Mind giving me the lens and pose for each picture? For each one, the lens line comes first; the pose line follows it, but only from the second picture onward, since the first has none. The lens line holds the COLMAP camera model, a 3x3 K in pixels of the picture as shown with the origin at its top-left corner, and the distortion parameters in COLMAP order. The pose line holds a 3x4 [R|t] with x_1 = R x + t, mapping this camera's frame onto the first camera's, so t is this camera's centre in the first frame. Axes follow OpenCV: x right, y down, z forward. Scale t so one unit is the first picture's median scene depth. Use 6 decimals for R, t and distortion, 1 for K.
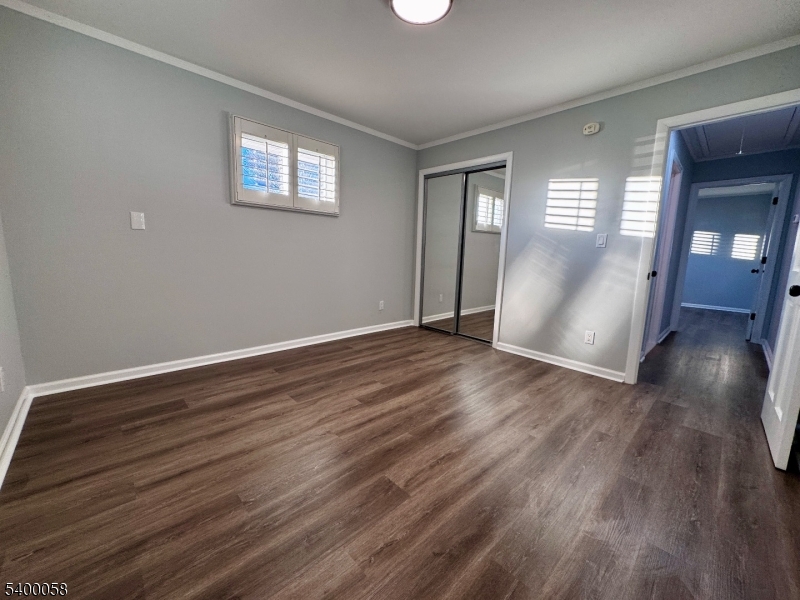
lens RADIAL K [[318.4, 0, 400.0], [0, 318.4, 300.0], [0, 0, 1]] dist [-0.001267, -0.000047]
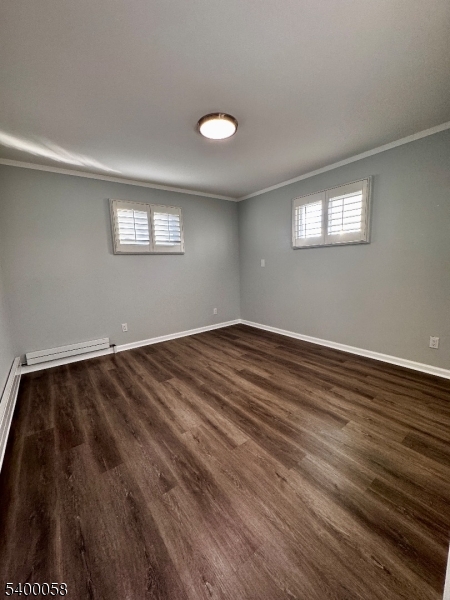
lens RADIAL K [[237.6, 0, 225.0], [0, 237.6, 300.0], [0, 0, 1]] dist [-0.000547, 0.000084]
pose [[-0.111430, 0.120490, -0.986441, 0.949953], [-0.117117, 0.984113, 0.133436, -0.175583], [0.986847, 0.130398, -0.095548, 0.886581]]
